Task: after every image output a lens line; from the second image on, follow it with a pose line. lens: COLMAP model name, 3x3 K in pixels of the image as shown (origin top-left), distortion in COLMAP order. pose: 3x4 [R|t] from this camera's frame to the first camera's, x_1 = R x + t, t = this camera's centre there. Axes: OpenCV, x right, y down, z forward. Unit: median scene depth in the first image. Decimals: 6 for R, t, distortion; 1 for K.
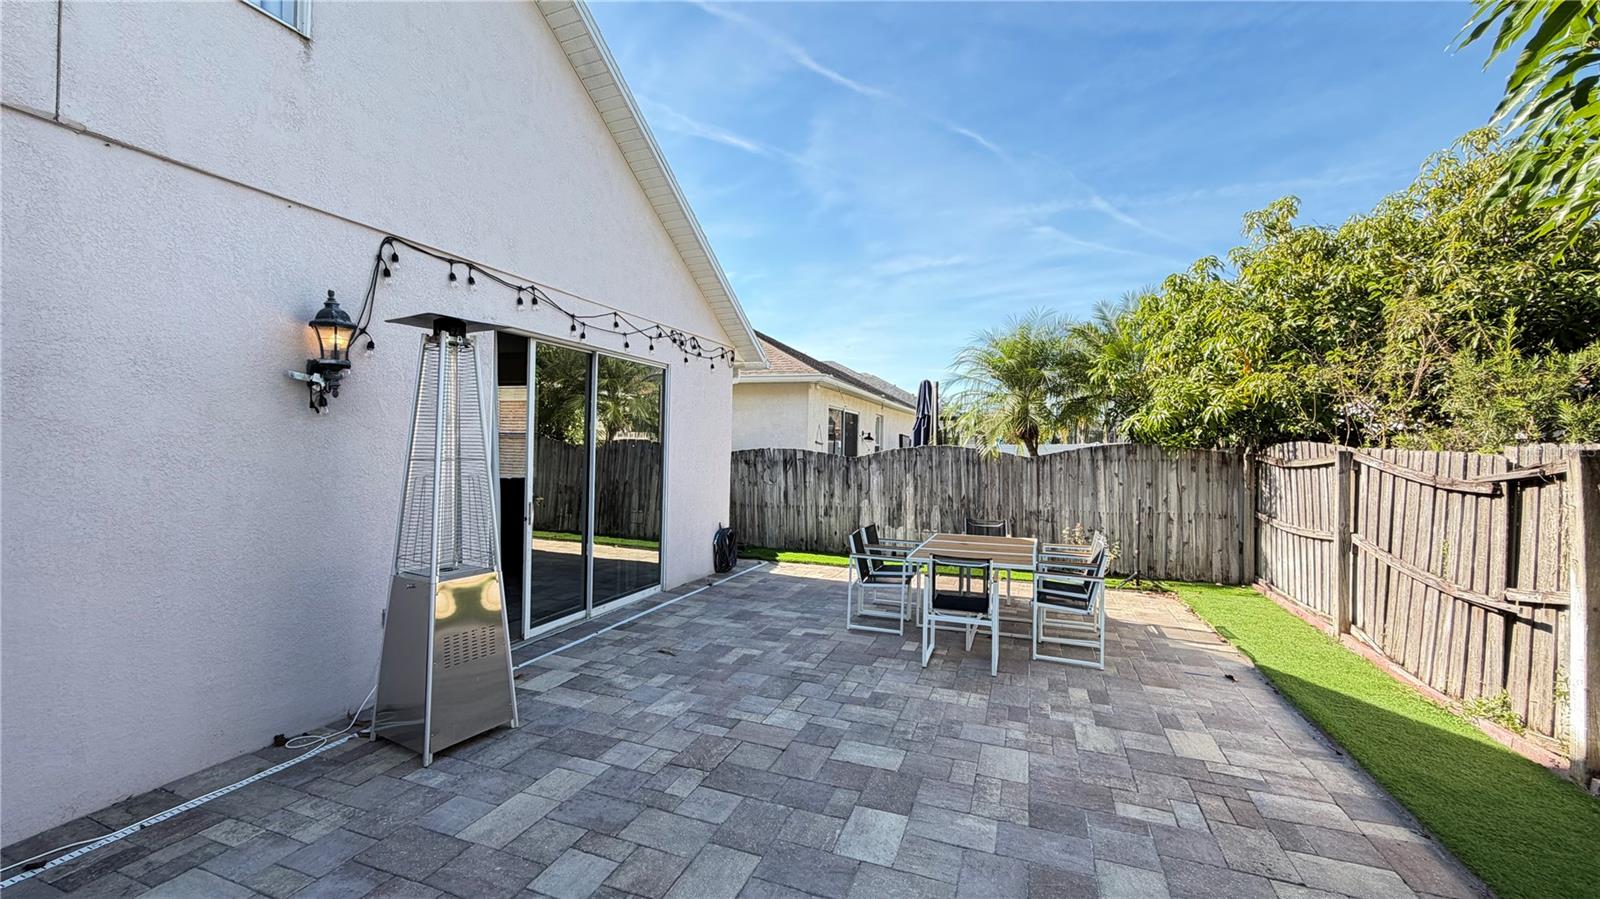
lens RADIAL K [[636.9, 0, 796.4], [0, 636.9, 461.6], [0, 0, 1]] dist [0.001709, -0.000785]
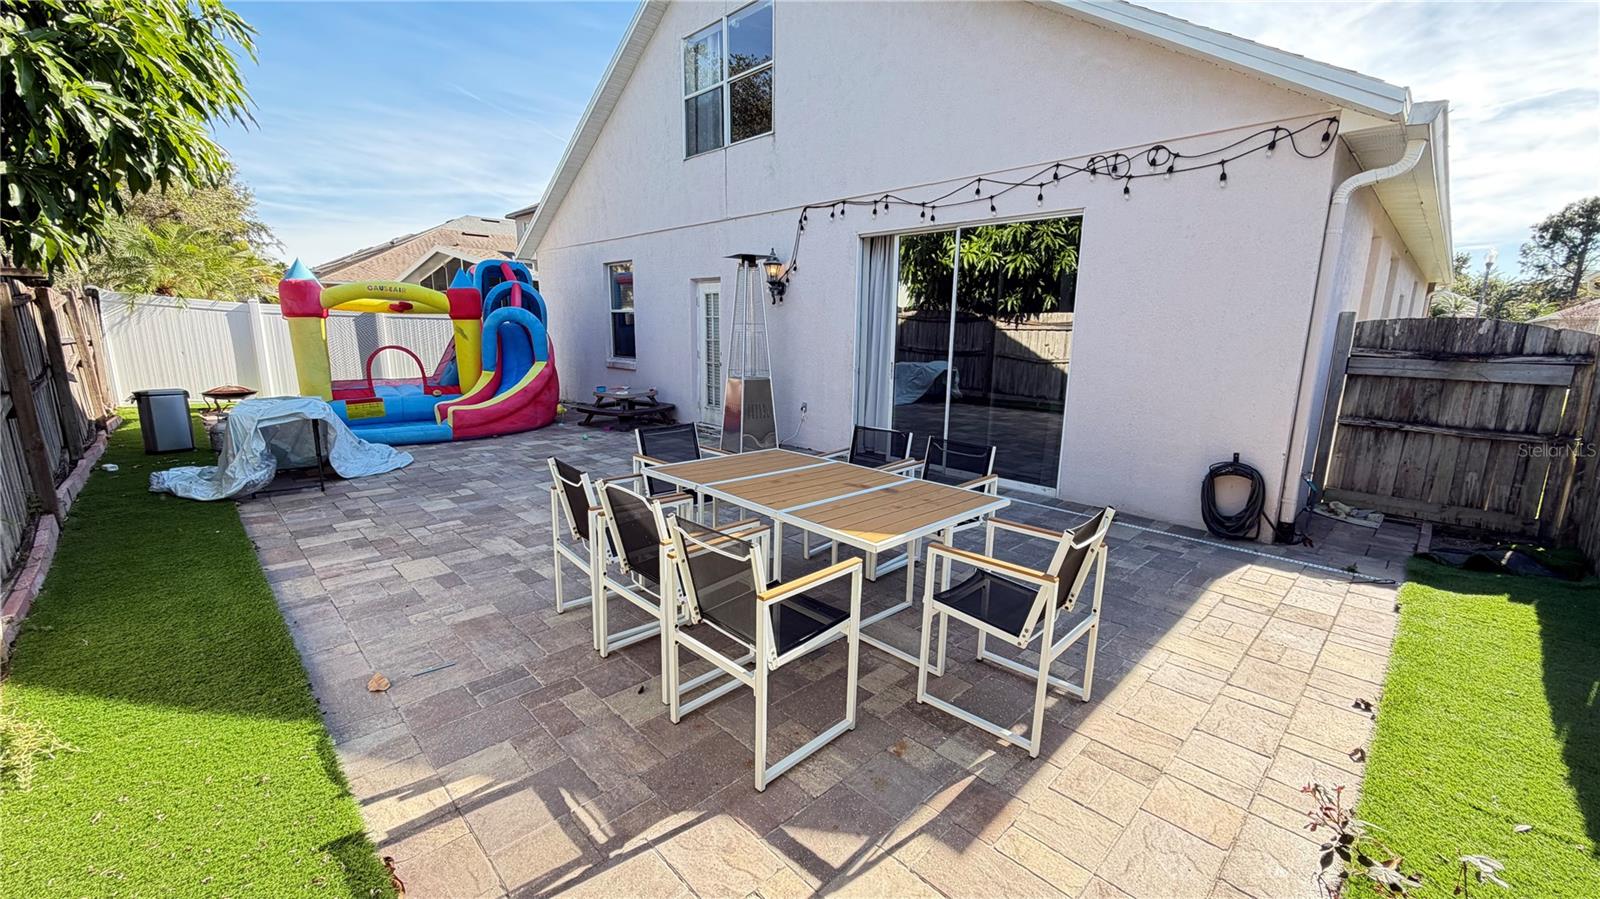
lens RADIAL K [[636.9, 0, 794.4], [0, 636.9, 455.1], [0, 0, 1]] dist [0.001709, -0.000785]
pose [[-0.429532, 0.155522, -0.889559, 0.976175], [-0.044615, 0.980201, 0.192912, 0.007547], [0.901949, 0.122549, -0.414089, 1.513943]]
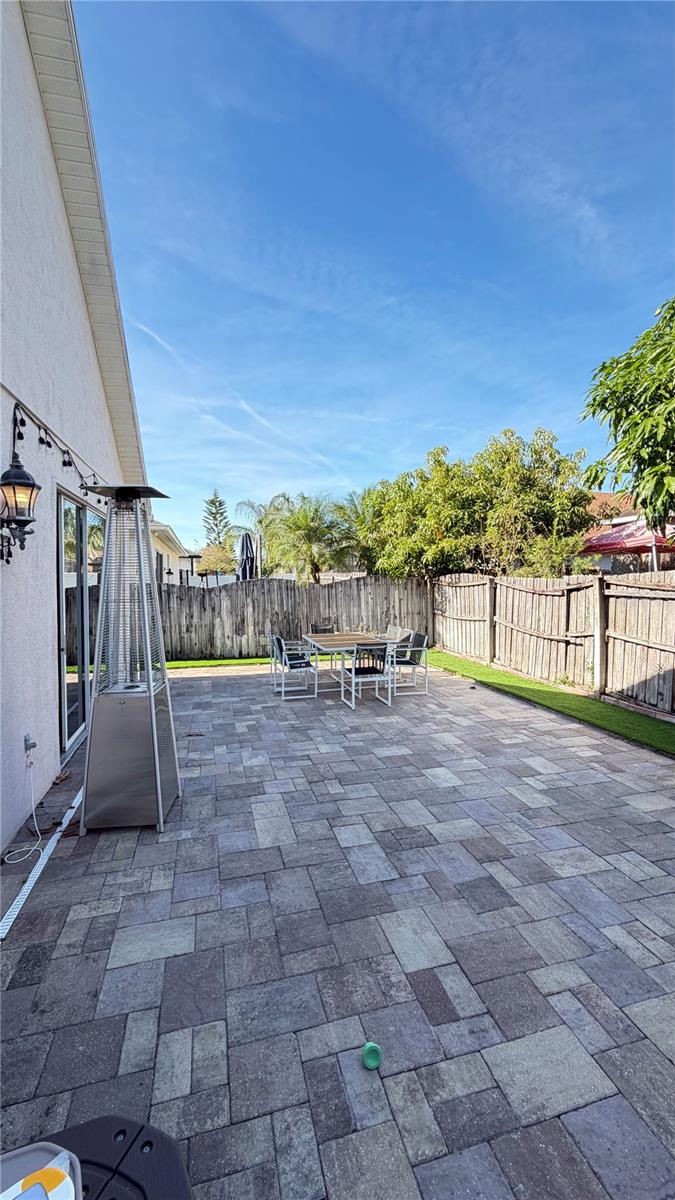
lens RADIAL K [[477.7, 0, 340.4], [0, 477.7, 595.5], [0, 0, 1]] dist [0.001709, -0.000785]
pose [[0.809323, -0.039577, 0.586029, -0.562118], [0.030017, 0.999210, 0.026026, -0.017170], [-0.586596, -0.003472, 0.809872, -0.011655]]
